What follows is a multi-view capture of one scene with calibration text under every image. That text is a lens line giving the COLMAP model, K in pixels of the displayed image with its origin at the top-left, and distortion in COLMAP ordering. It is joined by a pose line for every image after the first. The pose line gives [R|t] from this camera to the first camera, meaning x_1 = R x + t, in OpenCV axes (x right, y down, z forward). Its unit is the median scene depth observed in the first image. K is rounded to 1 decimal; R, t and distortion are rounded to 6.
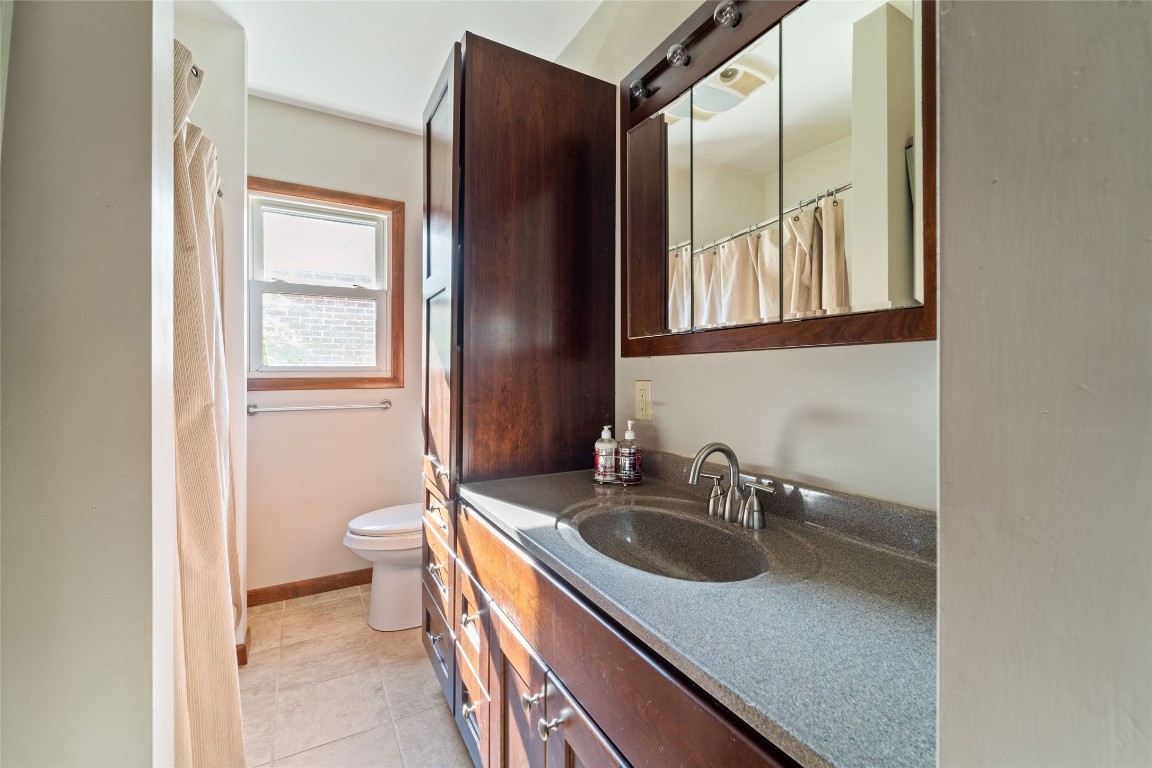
lens RADIAL K [[477.4, 0, 571.8], [0, 477.4, 383.5], [0, 0, 1]] dist [0.000658, -0.001109]
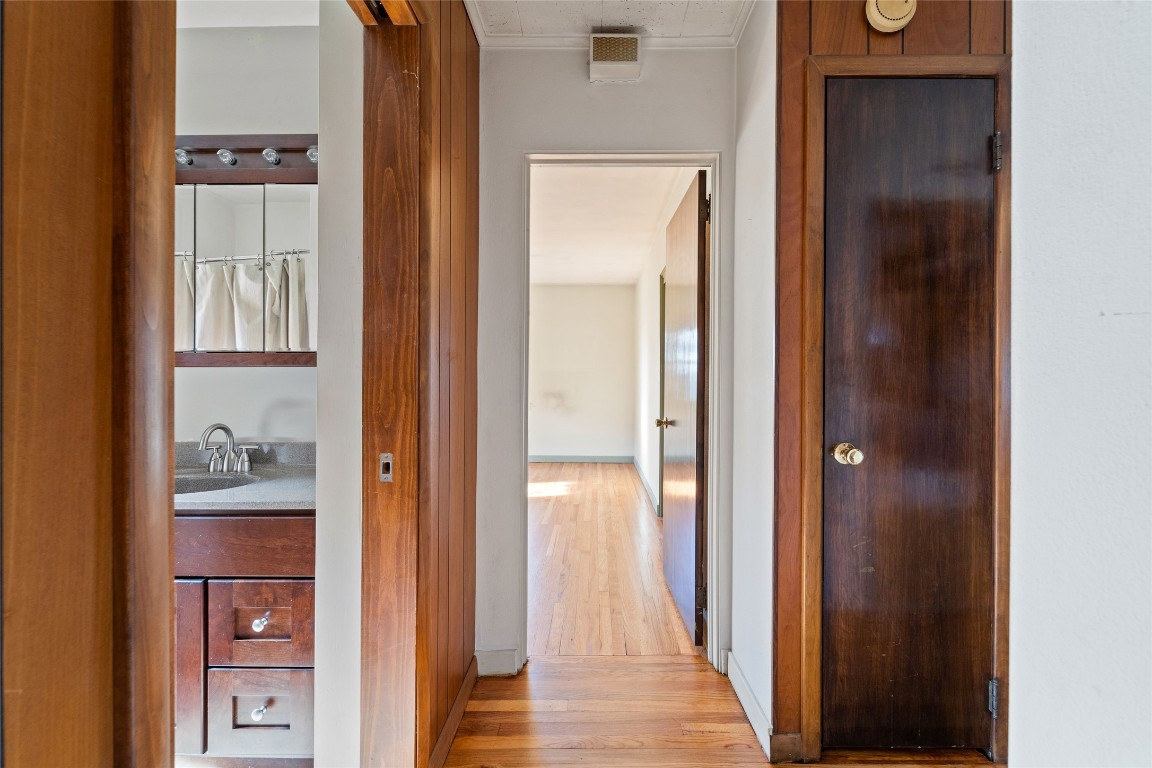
lens RADIAL K [[463.5, 0, 576.0], [0, 463.5, 384.0], [0, 0, 1]] dist [0.002856, 0.000086]
pose [[0.508216, 0.010770, 0.861162, -0.397682], [0.002152, 0.999903, -0.013775, 0.014394], [-0.861227, 0.008854, 0.508143, -0.761764]]
